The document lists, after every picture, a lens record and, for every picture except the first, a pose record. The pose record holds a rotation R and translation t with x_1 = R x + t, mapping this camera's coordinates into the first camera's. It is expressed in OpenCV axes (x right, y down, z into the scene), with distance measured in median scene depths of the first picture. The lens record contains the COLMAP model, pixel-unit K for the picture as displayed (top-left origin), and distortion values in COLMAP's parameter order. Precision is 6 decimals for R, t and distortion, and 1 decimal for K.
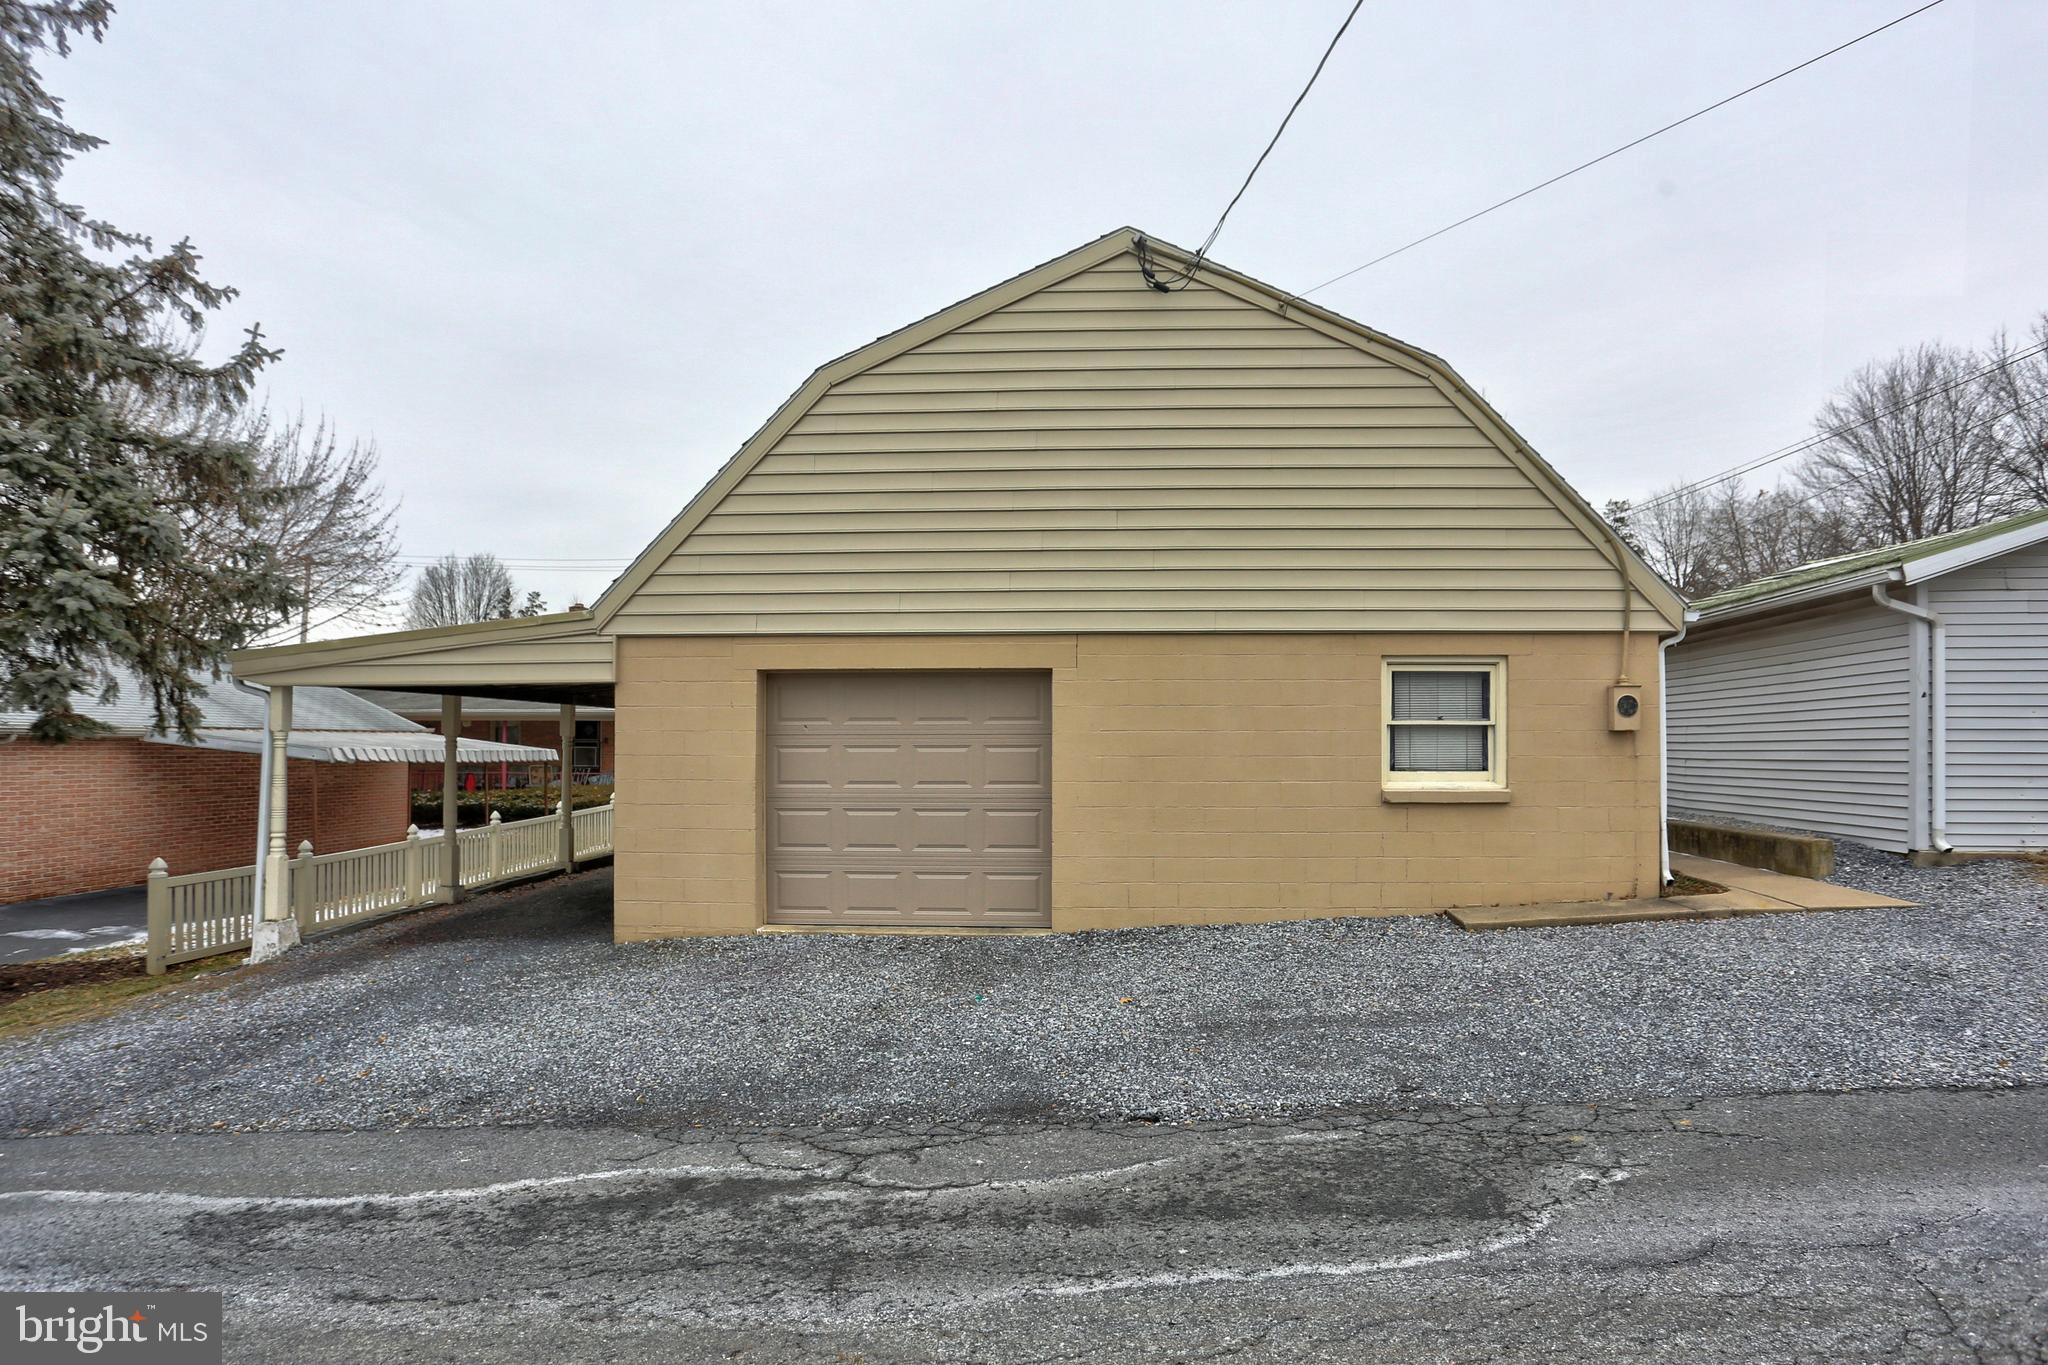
lens RADIAL K [[1002.4, 0, 1049.3], [0, 1002.4, 673.1], [0, 0, 1]] dist [-0.073673, 0.031017]
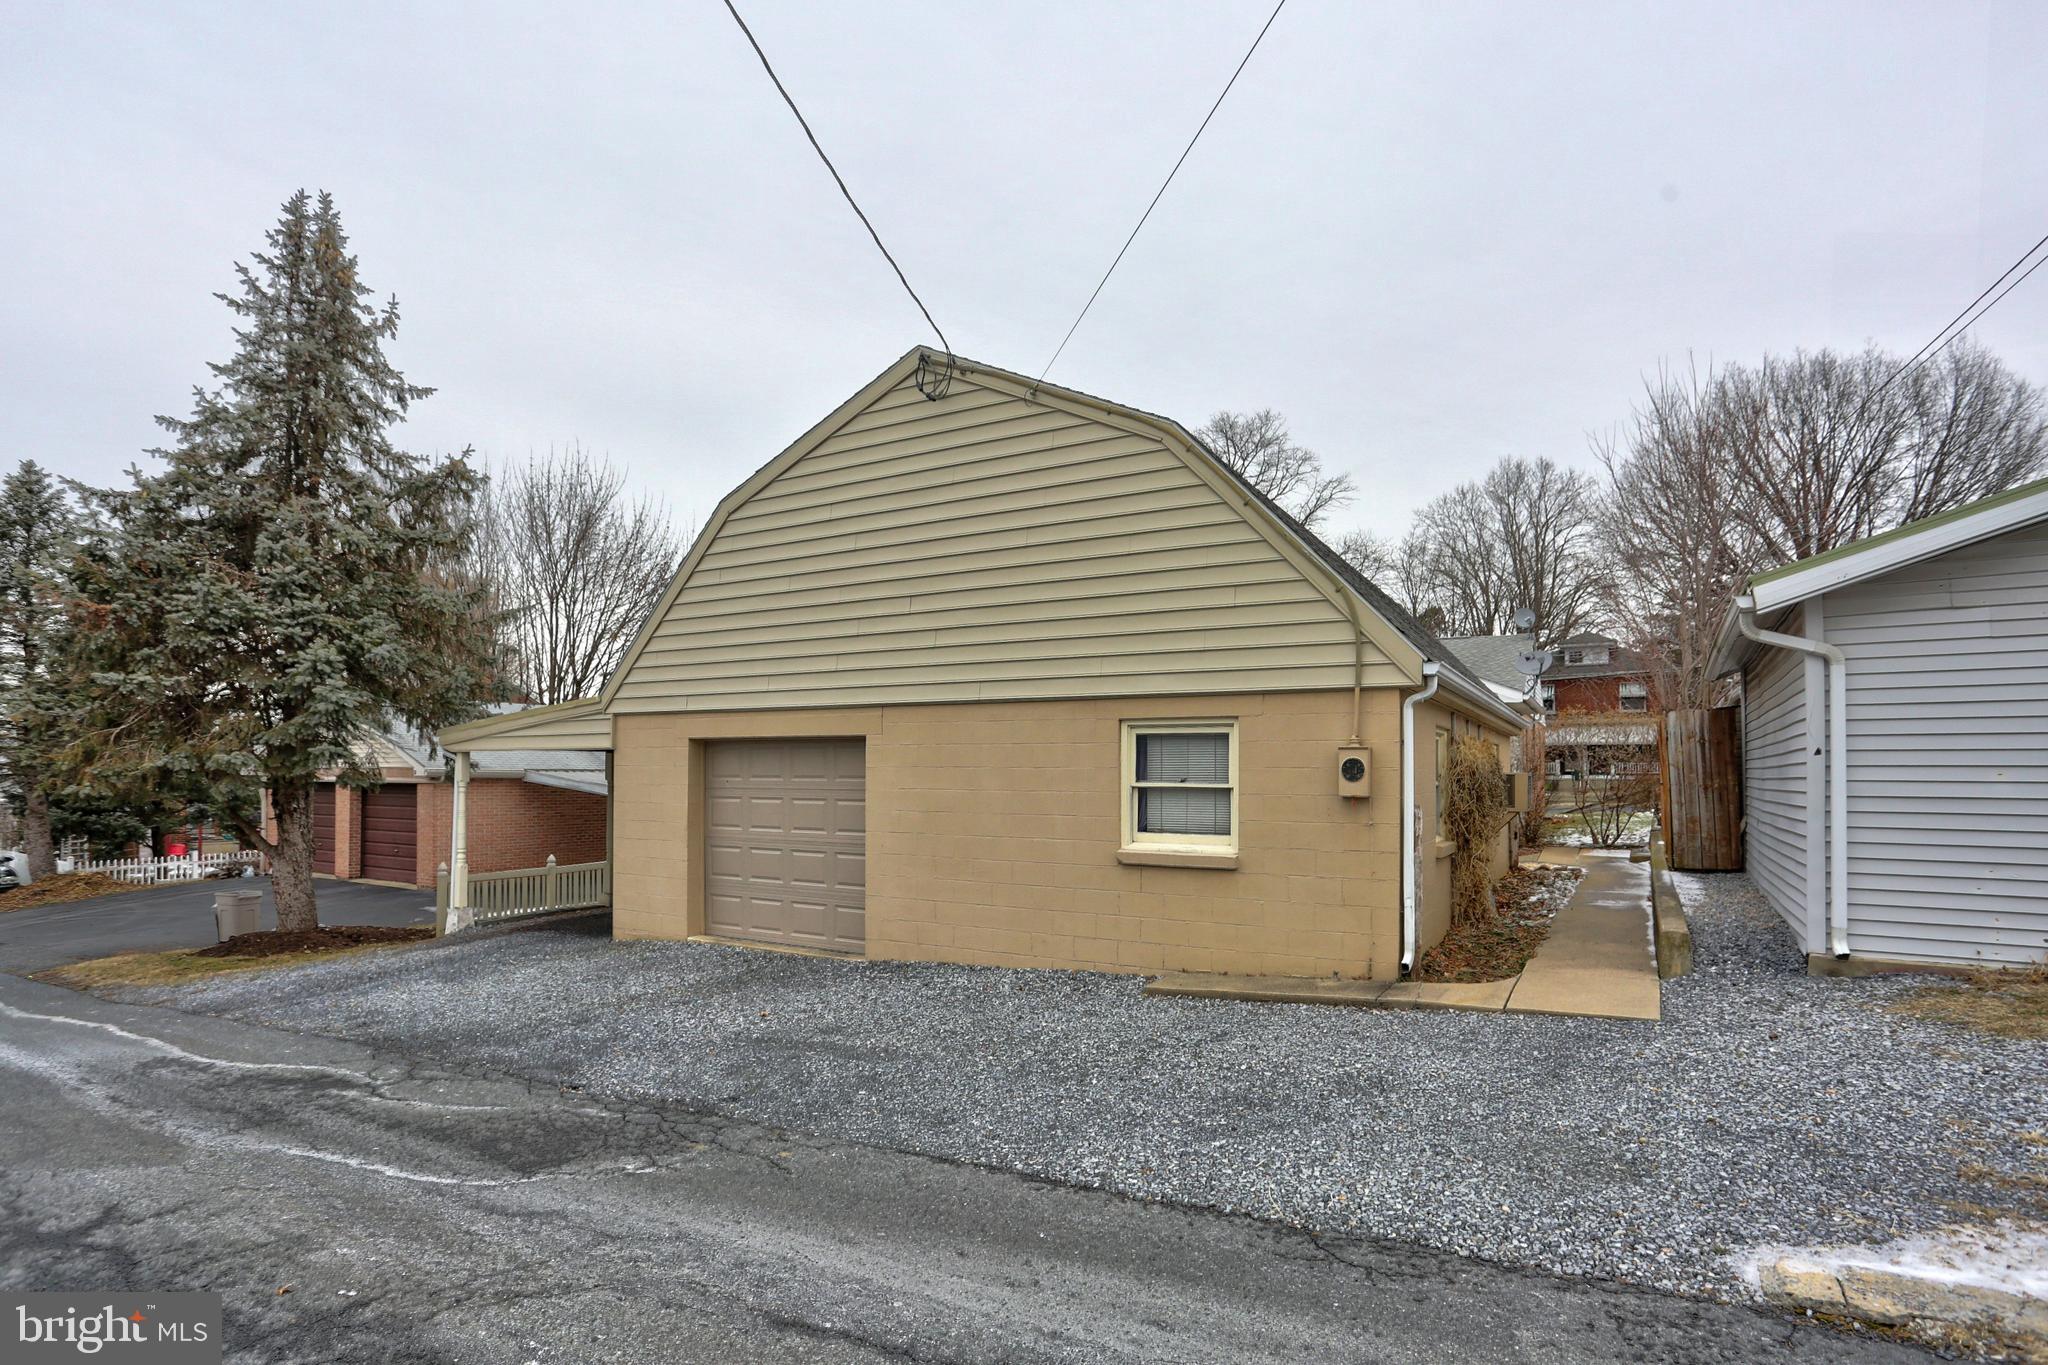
lens RADIAL K [[1002.3, 0, 1032.2], [0, 1002.3, 691.0], [0, 0, 1]] dist [-0.077297, 0.034151]
pose [[0.898879, -0.032758, -0.436970, 0.714463], [0.028677, 0.999462, -0.015935, -0.033073], [0.437257, 0.001793, 0.899335, 0.030634]]
